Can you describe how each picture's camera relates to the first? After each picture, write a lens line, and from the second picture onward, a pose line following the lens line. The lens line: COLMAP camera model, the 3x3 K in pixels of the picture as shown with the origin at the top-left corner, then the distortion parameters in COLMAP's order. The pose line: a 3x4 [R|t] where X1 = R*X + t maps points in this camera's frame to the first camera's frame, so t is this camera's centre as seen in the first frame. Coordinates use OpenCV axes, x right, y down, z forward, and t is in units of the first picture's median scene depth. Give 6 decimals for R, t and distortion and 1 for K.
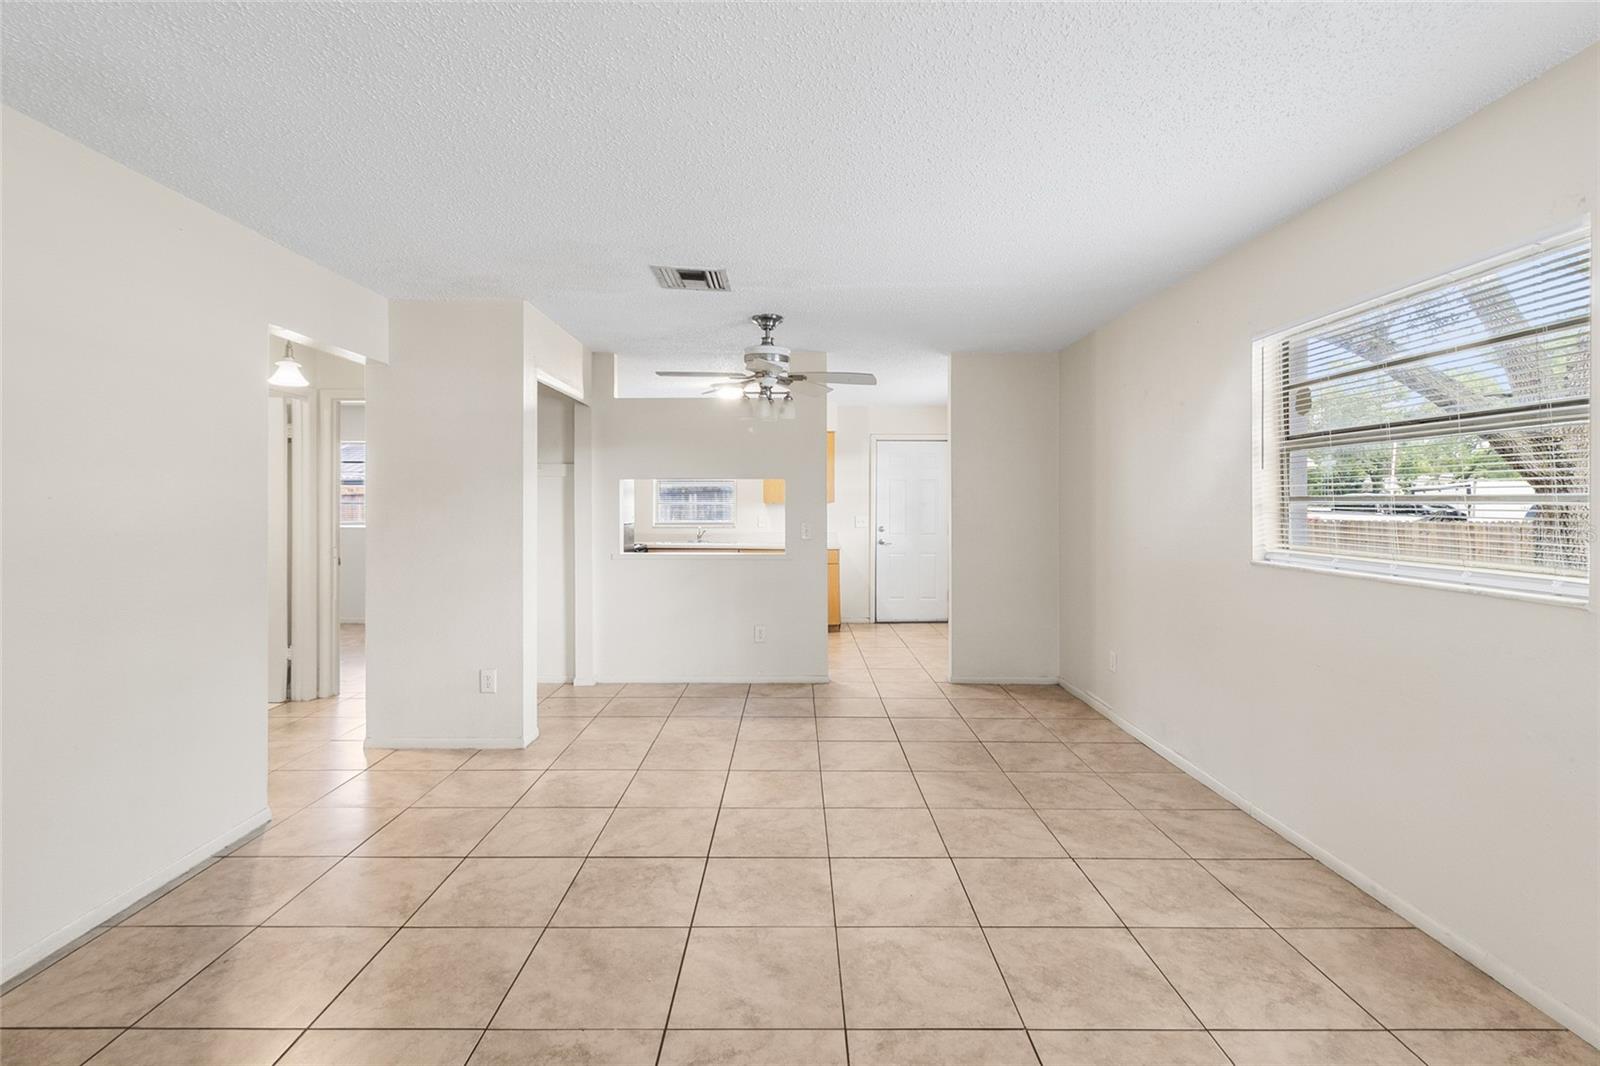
lens RADIAL K [[741.4, 0, 791.7], [0, 741.4, 512.2], [0, 0, 1]] dist [0.001295, -0.001009]
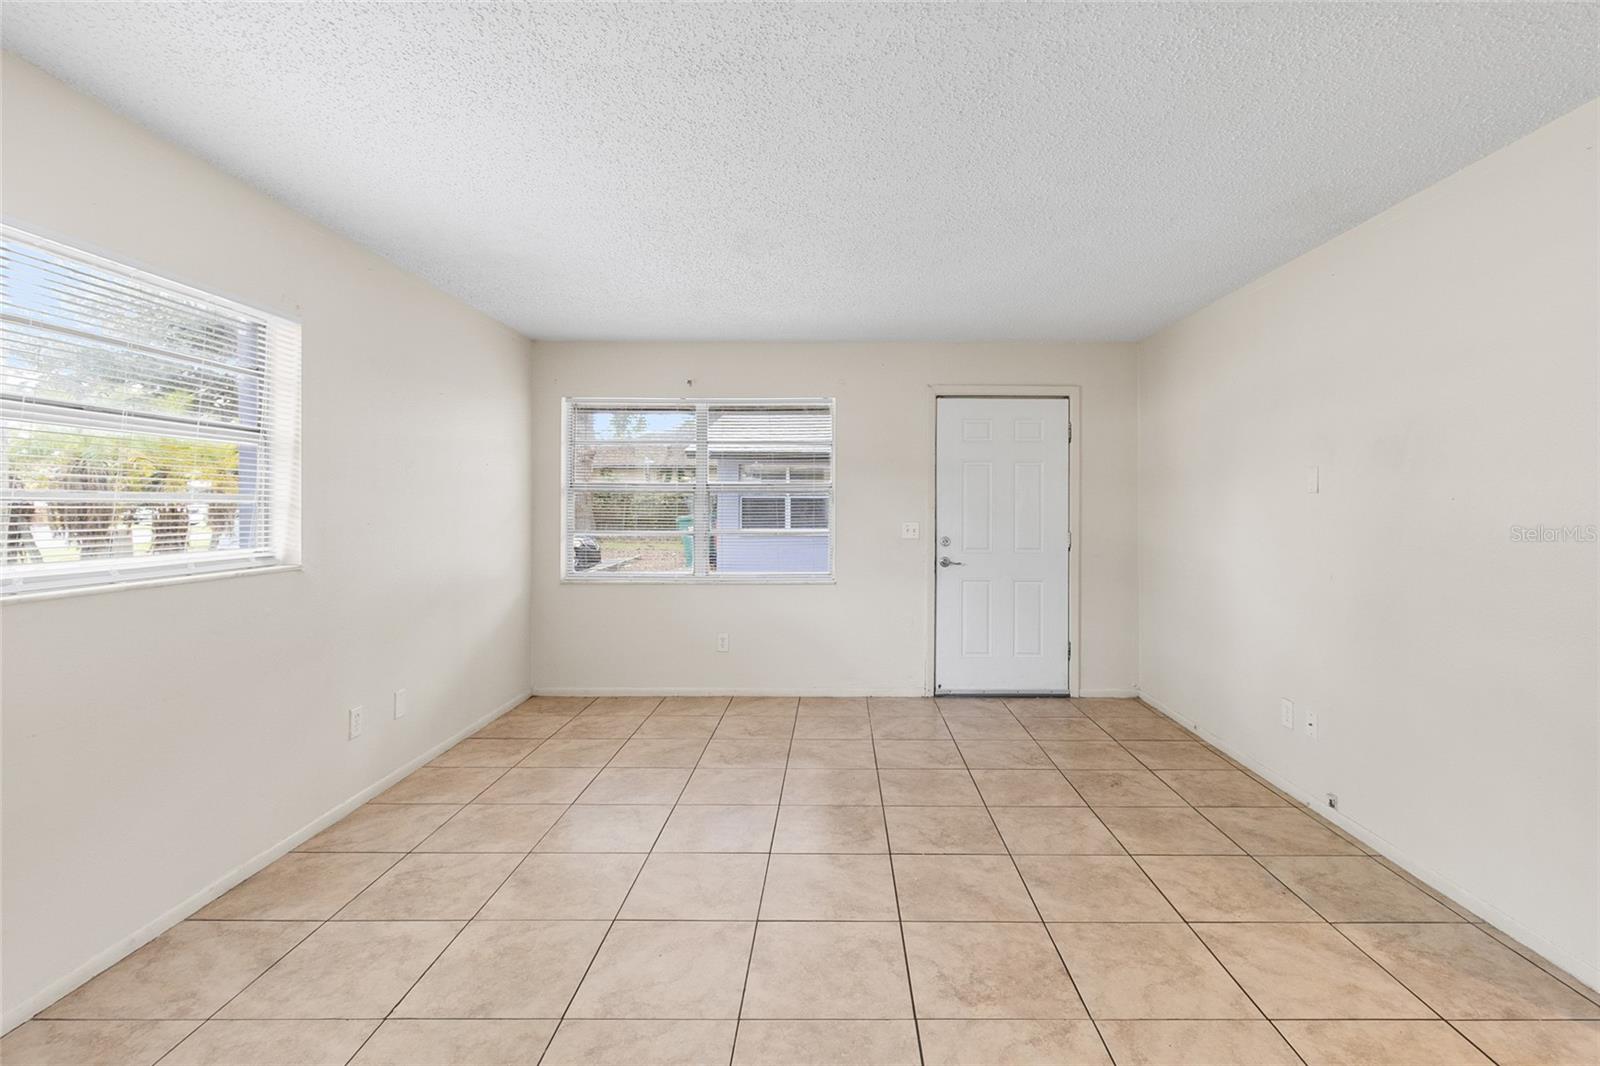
lens RADIAL K [[741.4, 0, 842.3], [0, 741.4, 519.5], [0, 0, 1]] dist [0.001295, -0.001009]
pose [[-0.999923, -0.002321, -0.012190, -0.024764], [-0.002738, 0.999408, 0.034304, -0.013516], [0.012103, 0.034335, -0.999337, 1.146762]]
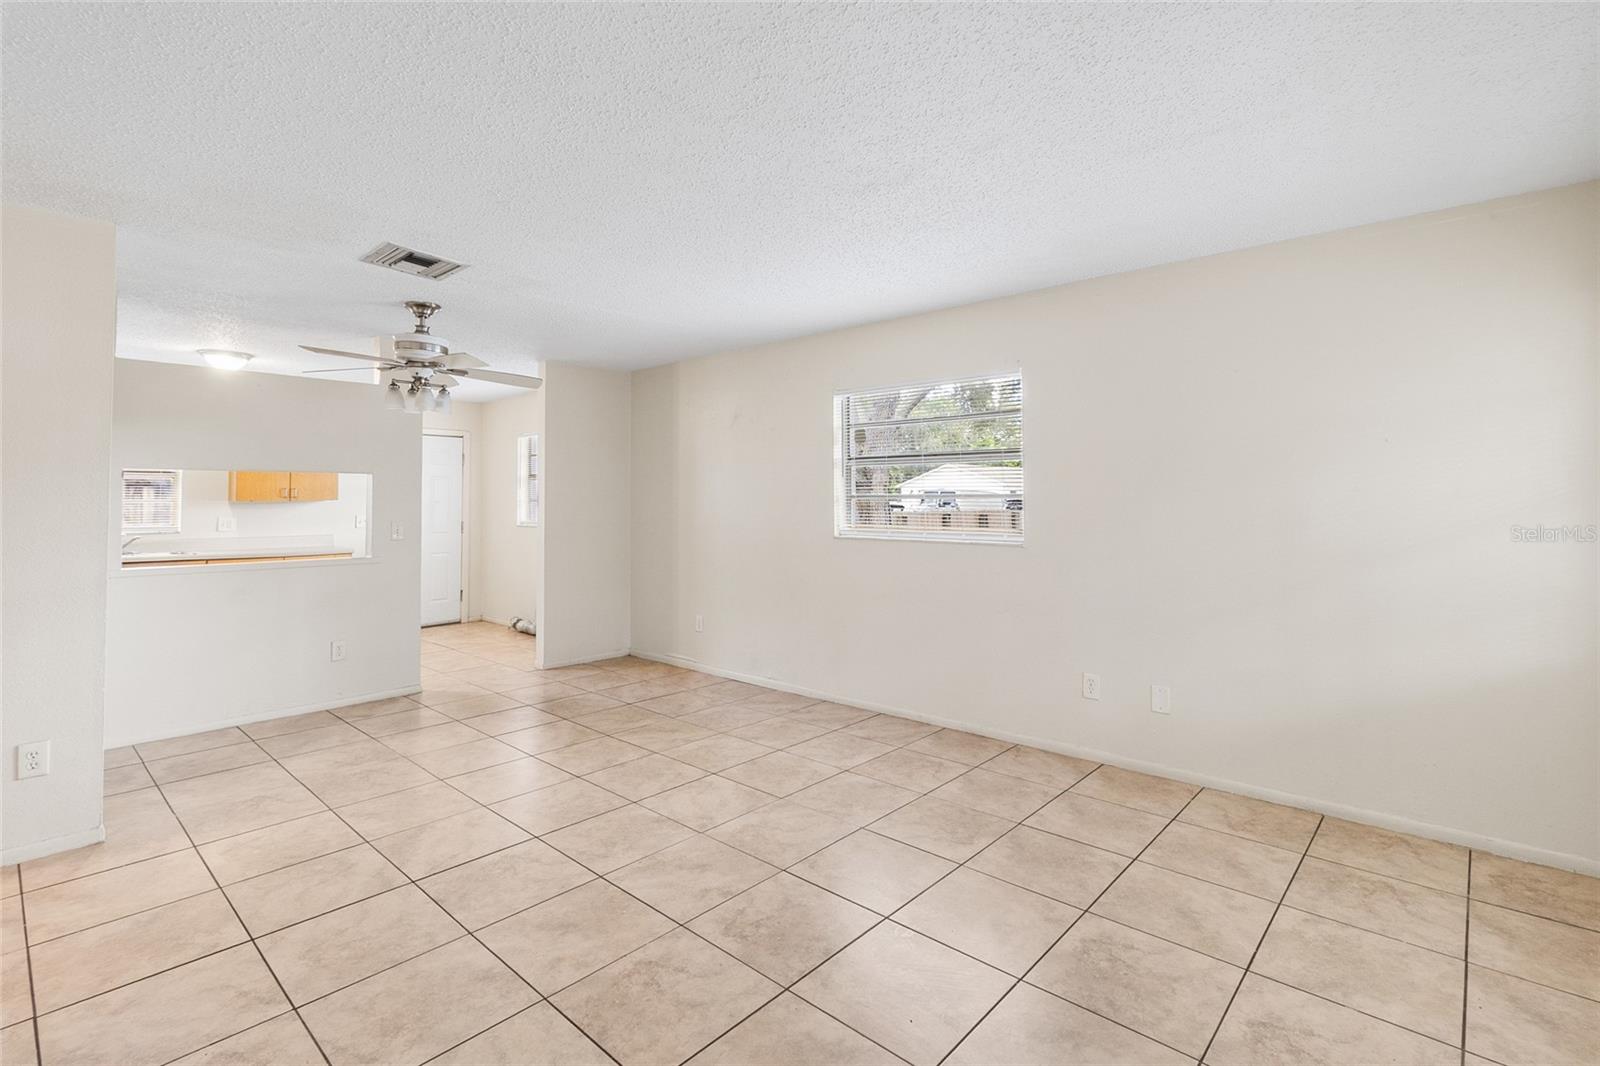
lens RADIAL K [[741.4, 0, 802.6], [0, 741.4, 488.0], [0, 0, 1]] dist [0.001295, -0.001009]
pose [[0.670390, 0.010858, 0.741929, -0.442223], [0.012849, 0.999573, -0.026239, 0.004031], [-0.741897, 0.027124, 0.669965, 0.005126]]
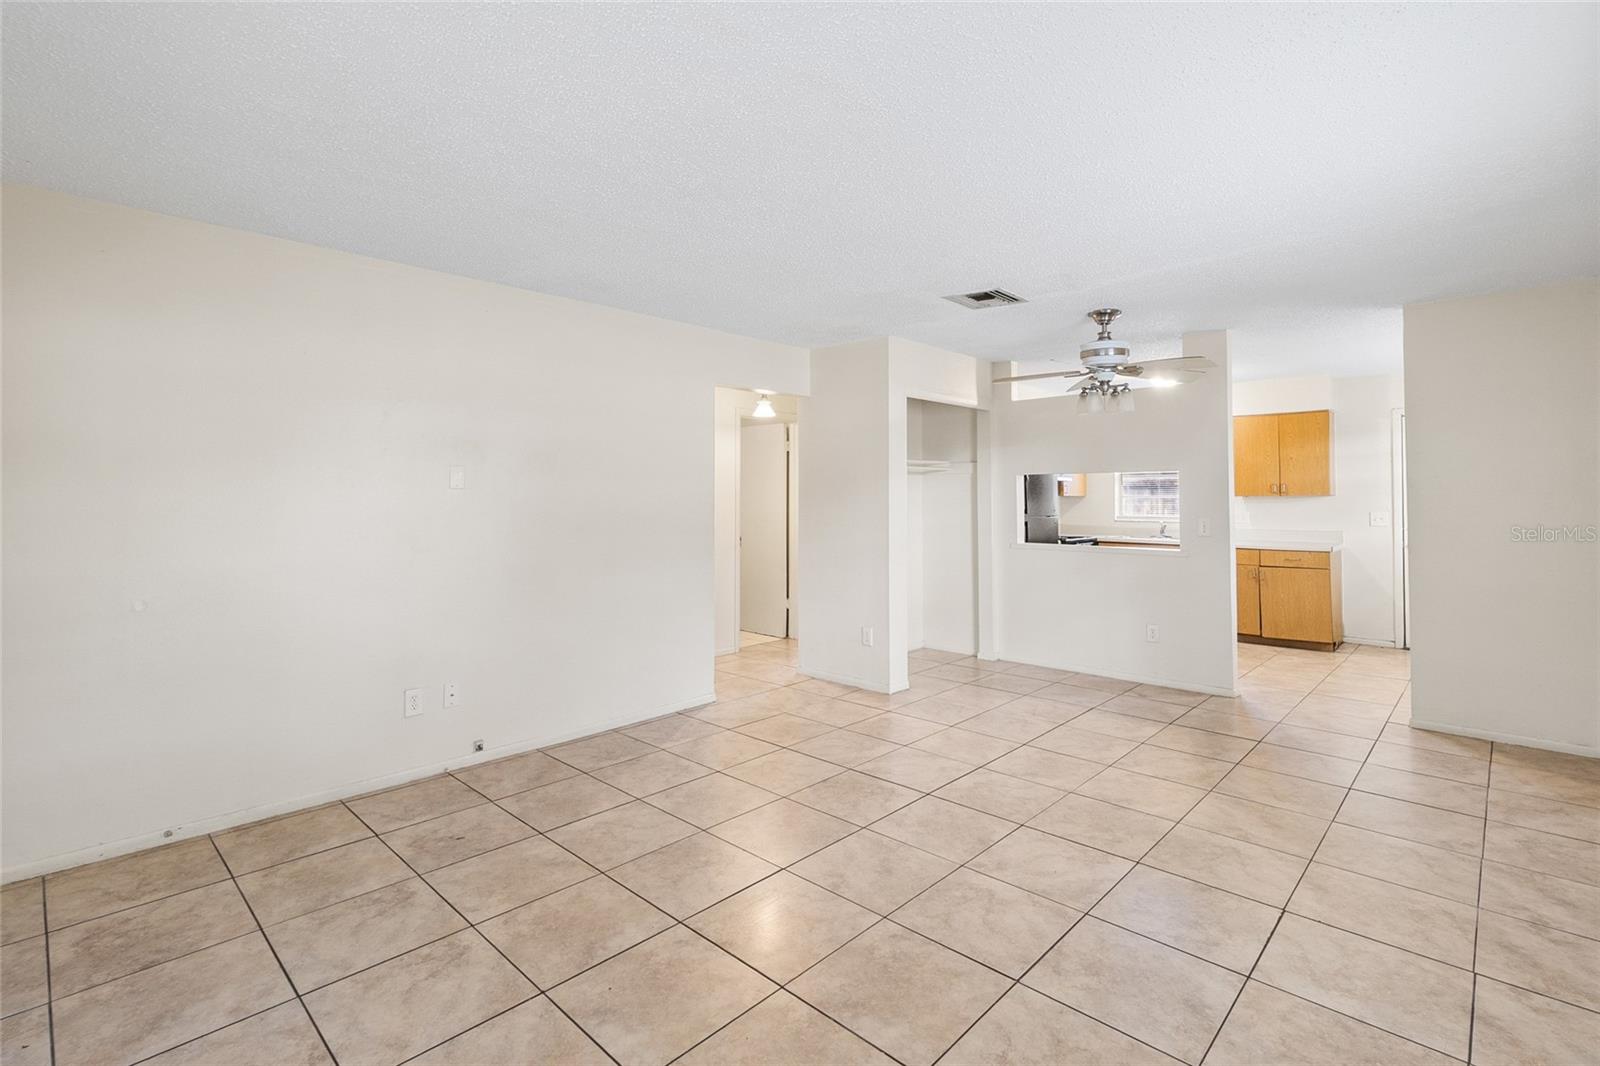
lens RADIAL K [[741.4, 0, 811.6], [0, 741.4, 482.1], [0, 0, 1]] dist [0.001295, -0.001009]
pose [[0.731253, -0.015994, -0.681919, 0.390598], [-0.006471, 0.999517, -0.030382, 0.001997], [0.682076, 0.026629, 0.730797, -0.006036]]
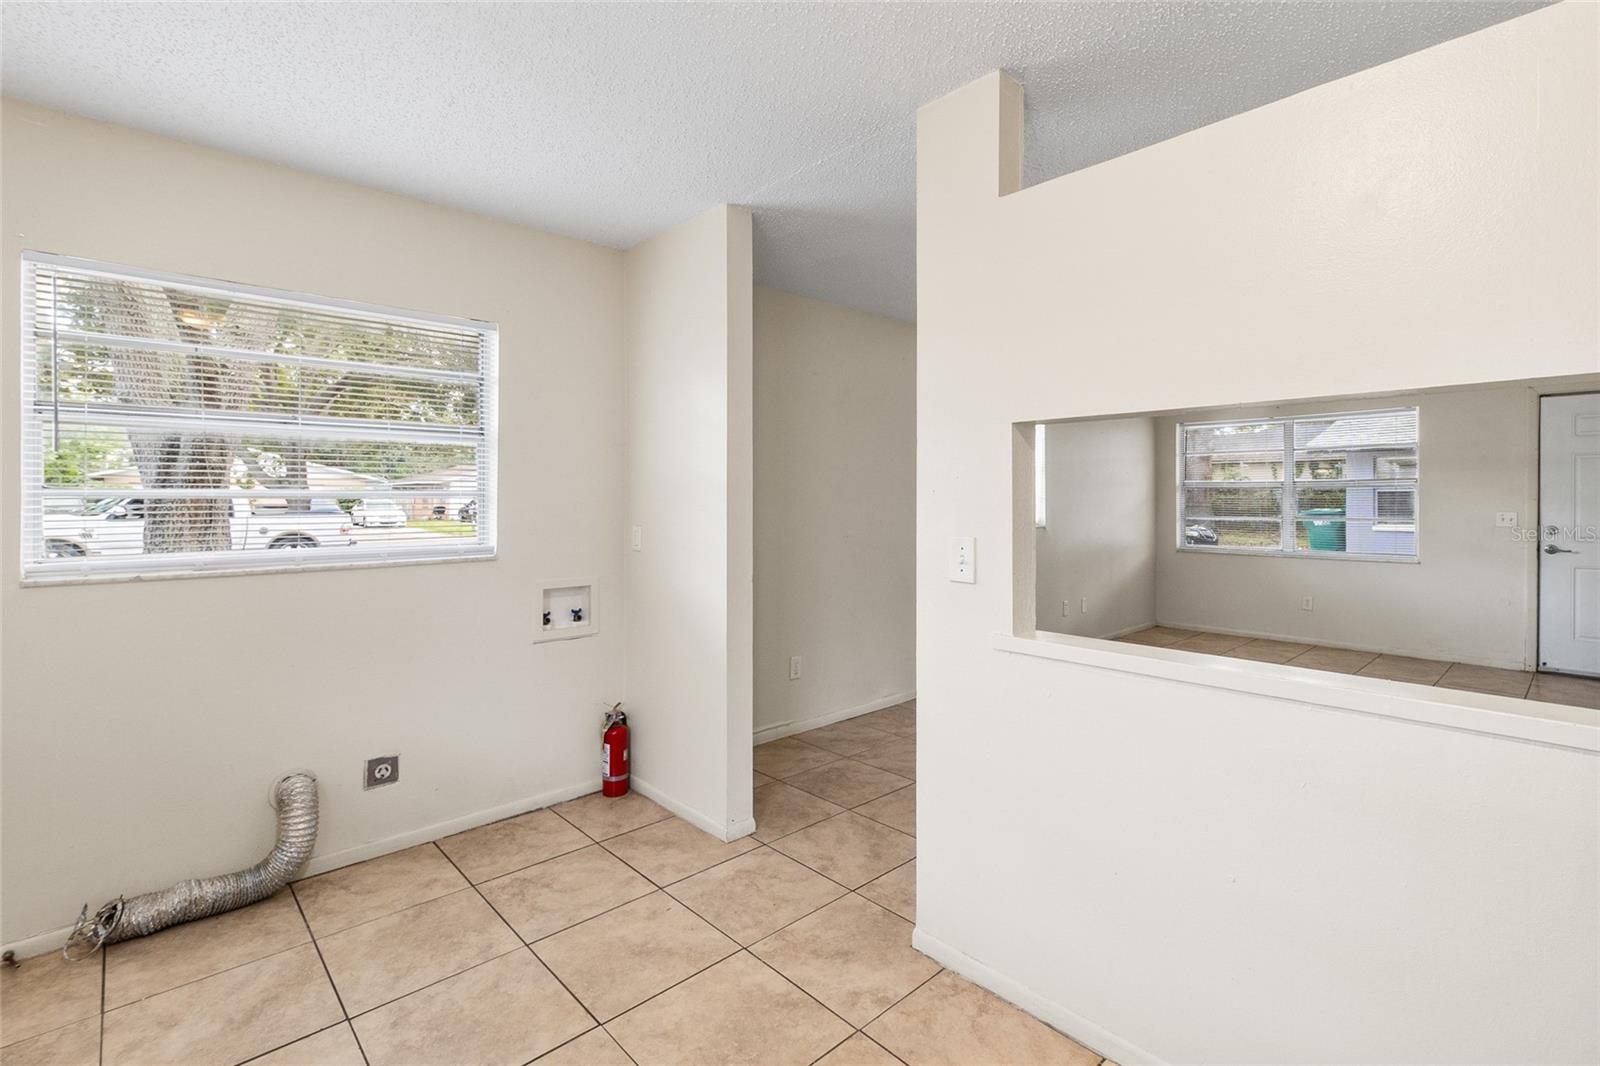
lens RADIAL K [[741.4, 0, 800.5], [0, 741.4, 506.5], [0, 0, 1]] dist [0.001295, -0.001009]
pose [[-0.666077, -0.003850, 0.745873, -0.308537], [0.013144, 0.999771, 0.016899, -0.016052], [-0.745767, 0.021060, -0.665874, 1.801369]]
